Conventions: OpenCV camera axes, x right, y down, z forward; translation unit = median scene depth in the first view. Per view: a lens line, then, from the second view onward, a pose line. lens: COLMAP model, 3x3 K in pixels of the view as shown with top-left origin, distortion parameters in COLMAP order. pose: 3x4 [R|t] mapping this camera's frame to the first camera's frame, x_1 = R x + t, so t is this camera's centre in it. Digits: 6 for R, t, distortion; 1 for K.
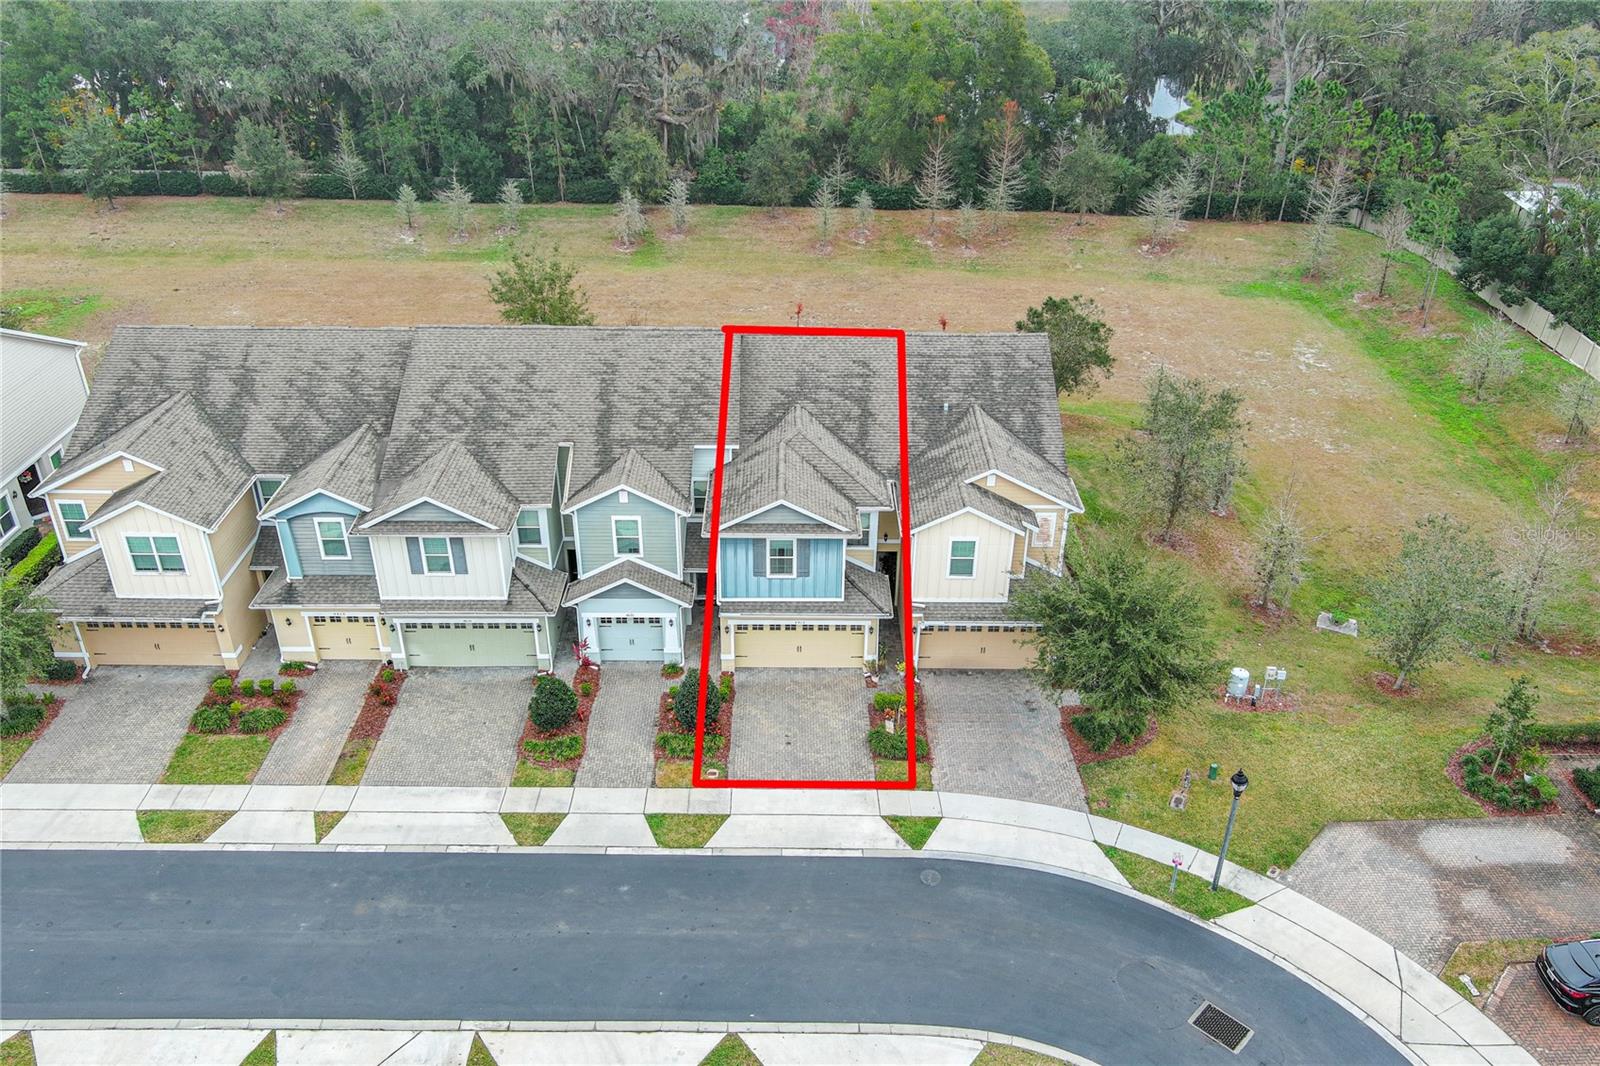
lens RADIAL K [[1318.0, 0, 674.8], [0, 1318.0, 533.0], [0, 0, 1]] dist [0.001288, 0.005508]
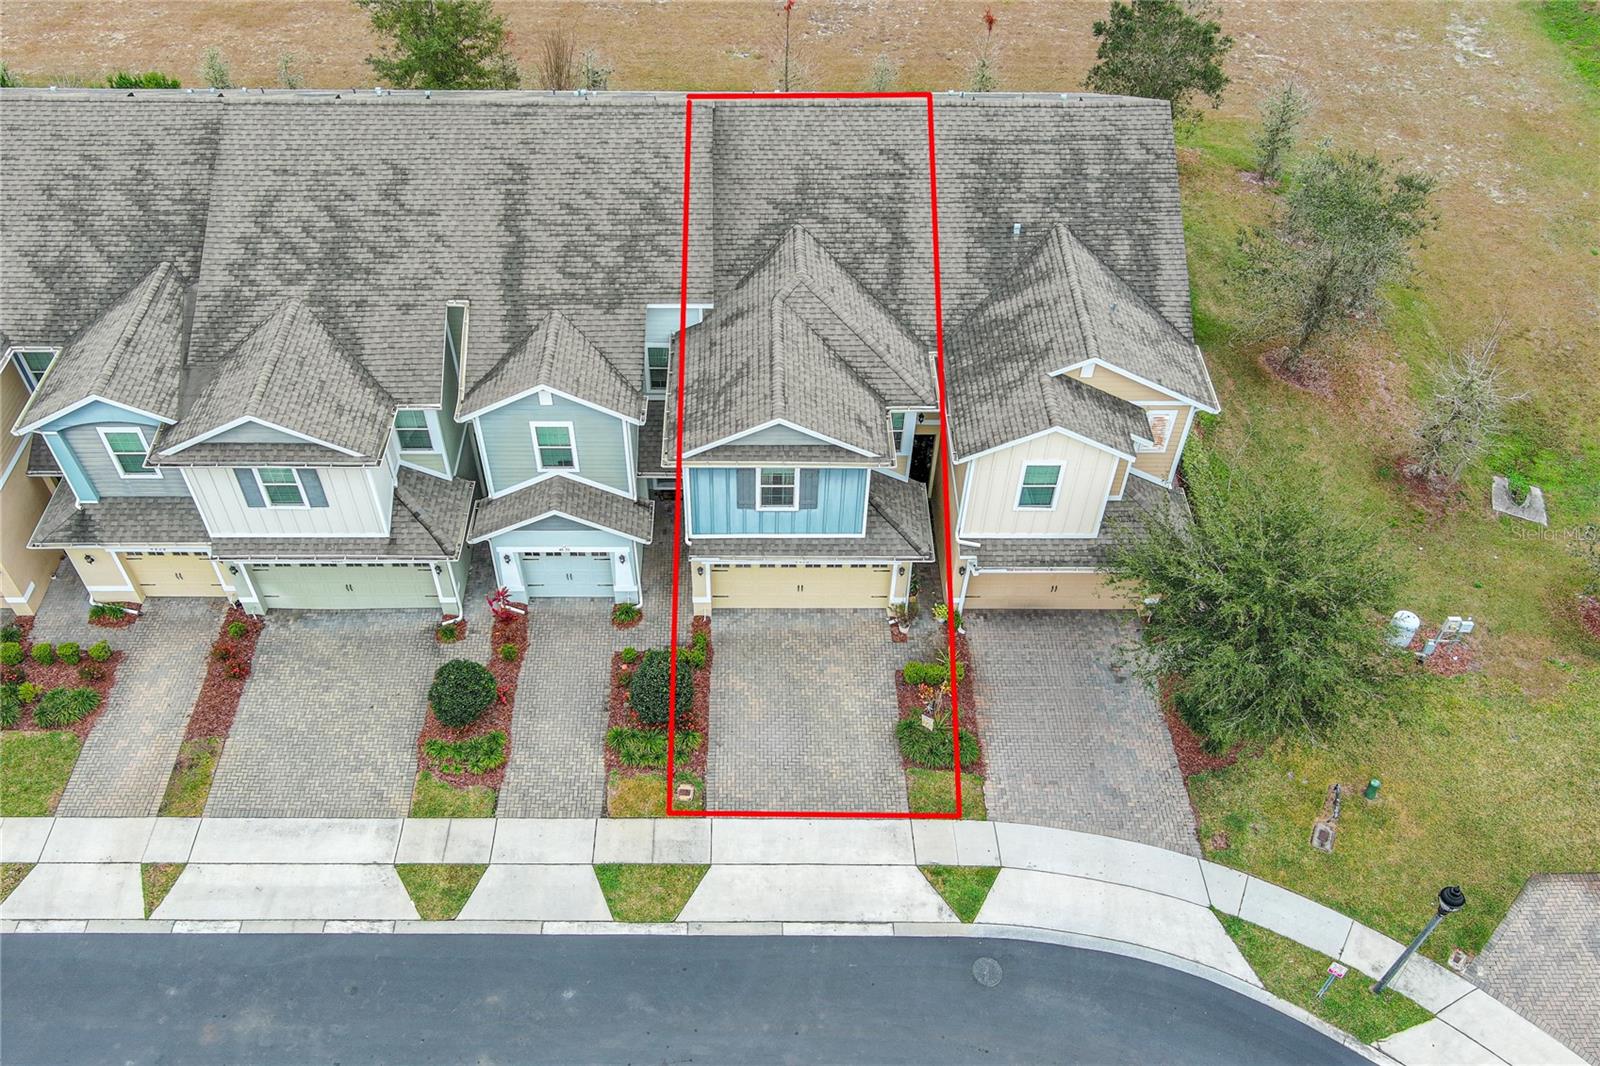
lens RADIAL K [[1318.0, 0, 674.8], [0, 1318.0, 533.0], [0, 0, 1]] dist [0.001288, 0.005508]
pose [[0.999277, -0.031158, 0.021787, 0.010825], [0.022802, 0.949698, 0.312337, -0.171067], [-0.030423, -0.311614, 0.949722, 0.328466]]
